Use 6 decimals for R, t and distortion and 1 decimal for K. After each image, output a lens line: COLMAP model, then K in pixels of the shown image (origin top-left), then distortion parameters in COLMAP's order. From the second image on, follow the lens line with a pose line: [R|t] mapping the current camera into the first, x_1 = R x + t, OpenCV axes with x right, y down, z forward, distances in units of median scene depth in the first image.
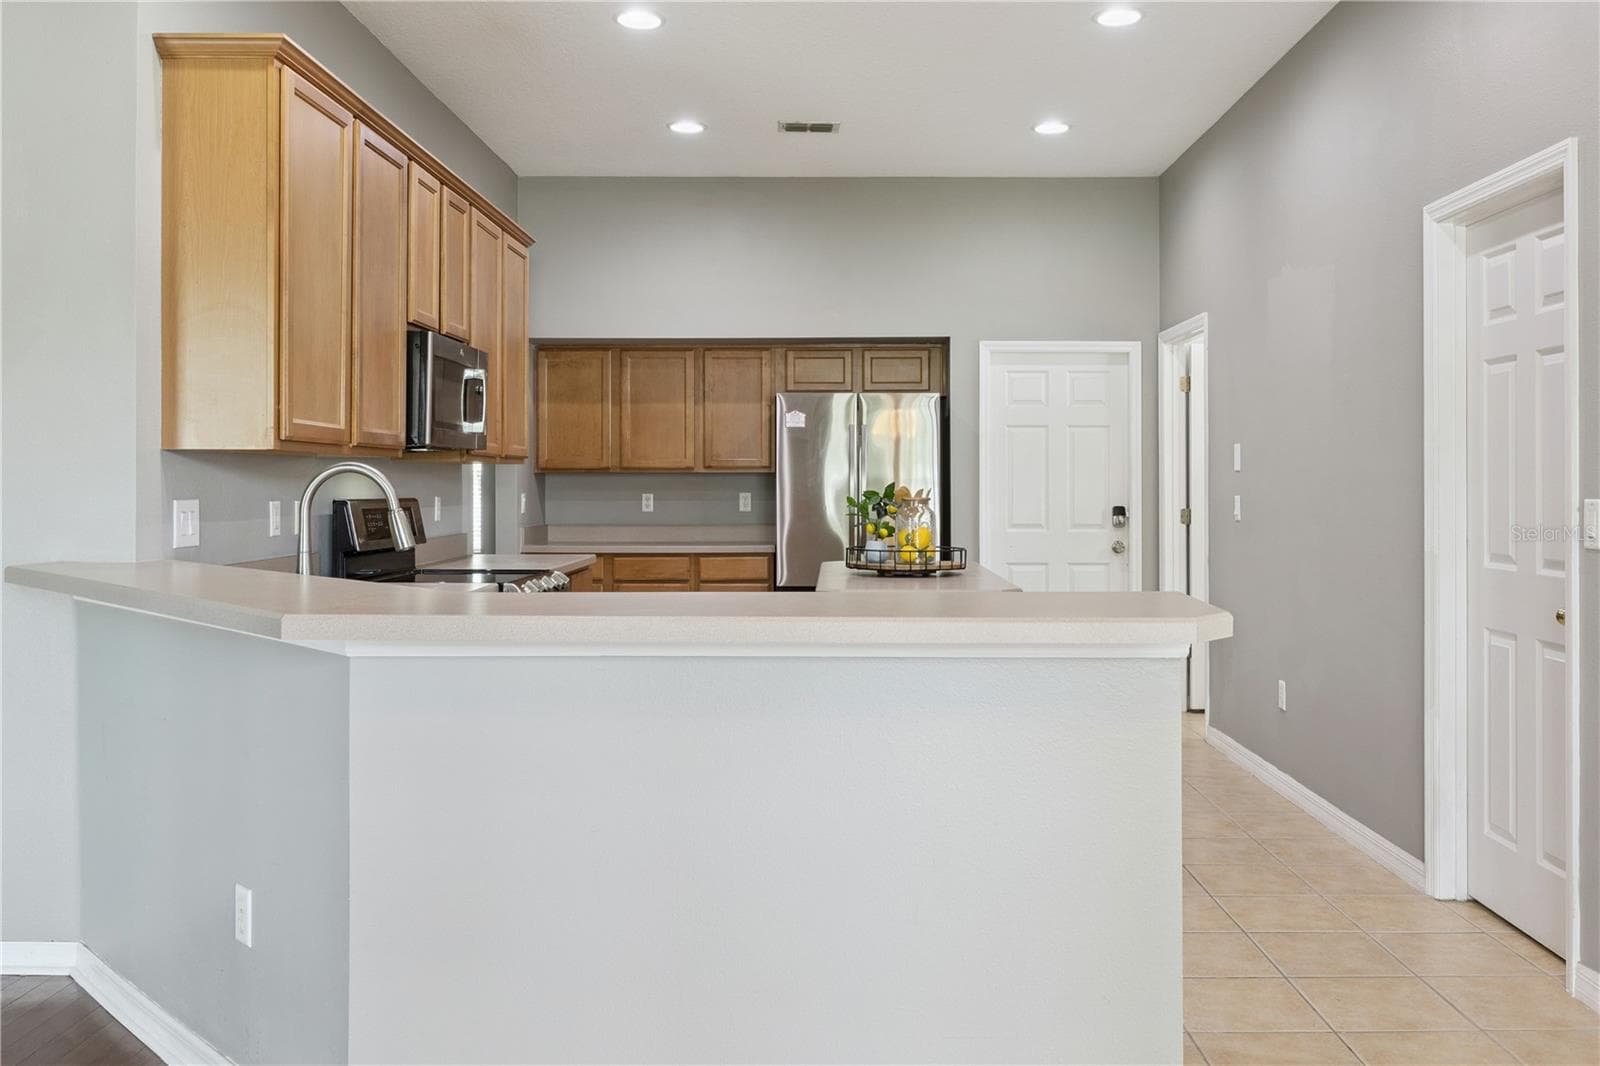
lens RADIAL K [[1342.7, 0, 857.2], [0, 1342.7, 448.7], [0, 0, 1]] dist [-0.046484, 0.006111]
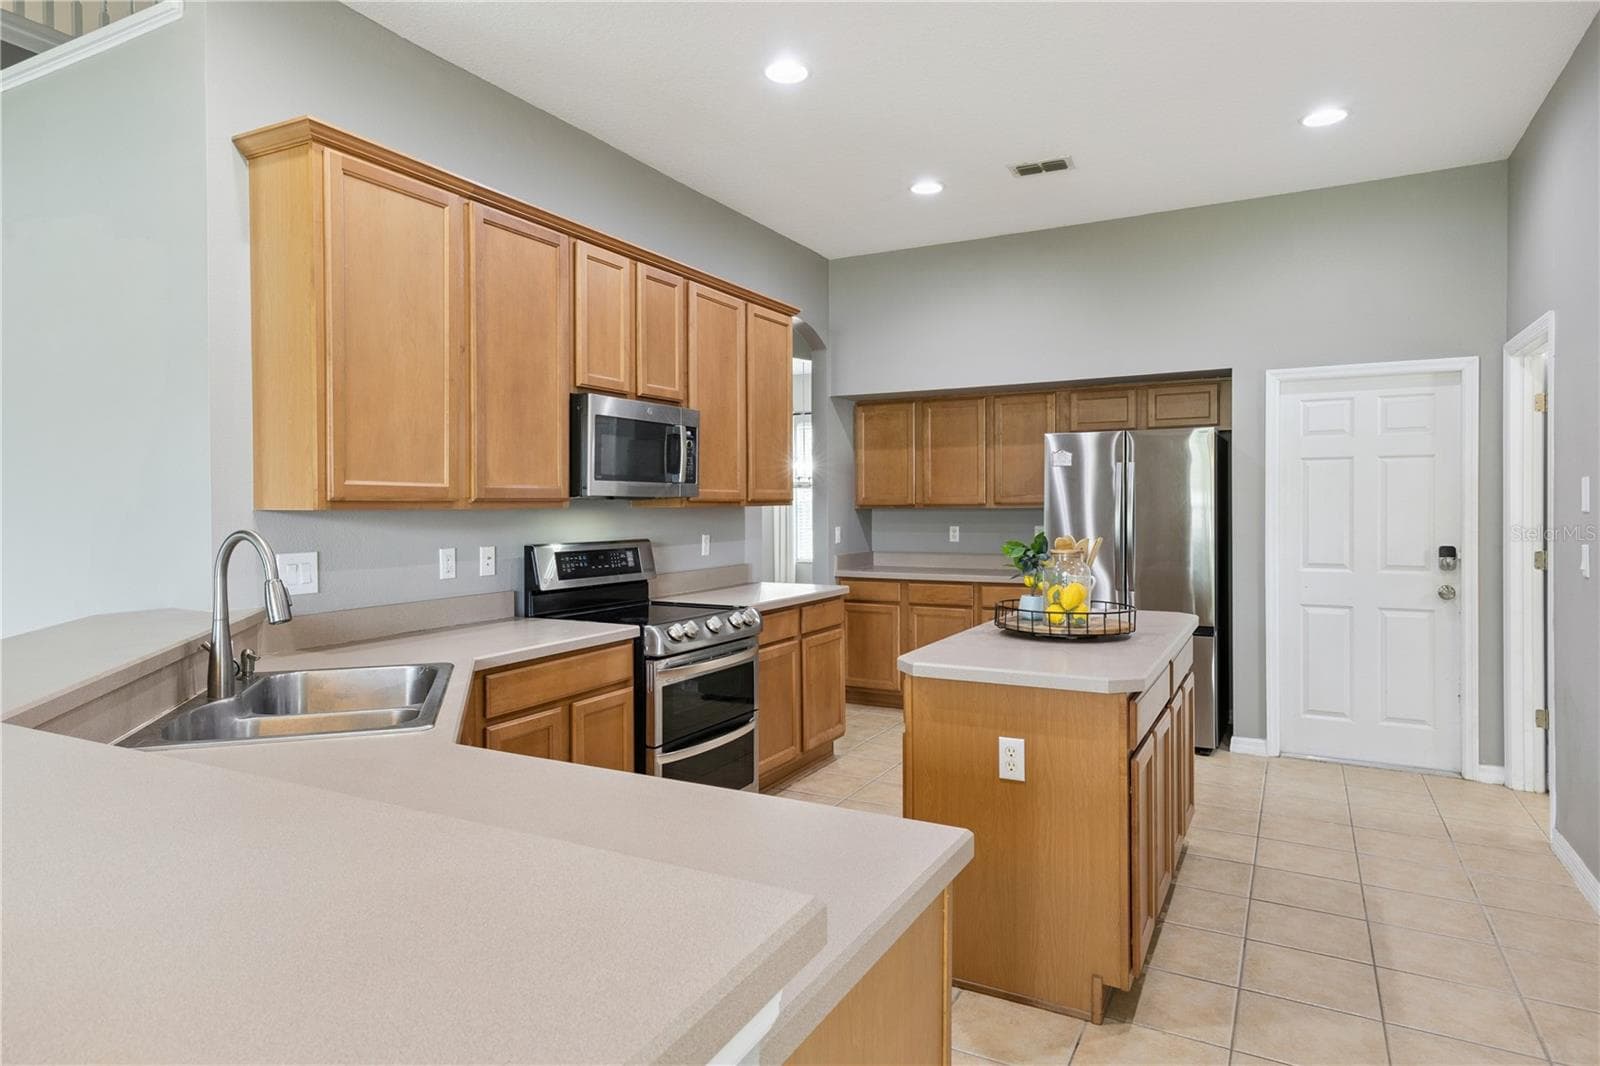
lens RADIAL K [[946.2, 0, 775.5], [0, 946.2, 501.8], [0, 0, 1]] dist [0.002577, 0.003580]
pose [[0.869759, -0.005960, -0.493441, 0.119146], [0.018244, 0.999632, 0.020083, -0.006773], [0.493139, -0.026469, 0.869548, 0.241727]]
